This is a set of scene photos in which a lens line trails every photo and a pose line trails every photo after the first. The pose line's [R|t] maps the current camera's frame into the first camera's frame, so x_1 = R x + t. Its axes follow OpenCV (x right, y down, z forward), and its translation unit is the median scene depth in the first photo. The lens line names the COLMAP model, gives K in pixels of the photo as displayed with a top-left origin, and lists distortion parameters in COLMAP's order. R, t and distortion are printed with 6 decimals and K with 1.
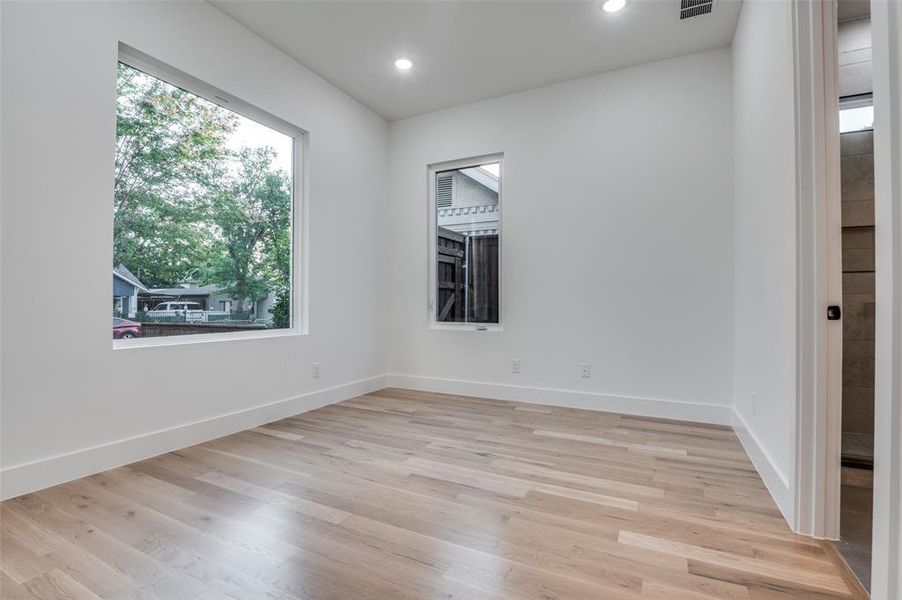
lens RADIAL K [[419.0, 0, 450.2], [0, 419.0, 301.5], [0, 0, 1]] dist [-0.020729, -0.001300]
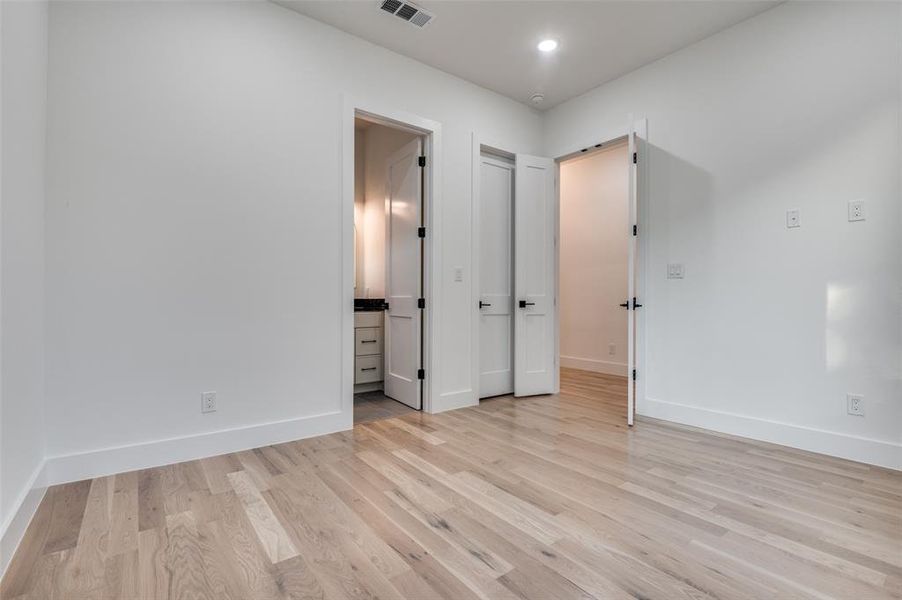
lens RADIAL K [[419.0, 0, 451.6], [0, 419.0, 299.9], [0, 0, 1]] dist [-0.020729, -0.001300]
pose [[-0.897393, -0.008512, 0.441150, -0.267836], [-0.009678, 0.999953, -0.000393, -0.006953], [-0.441126, -0.004622, -0.897433, 1.835121]]
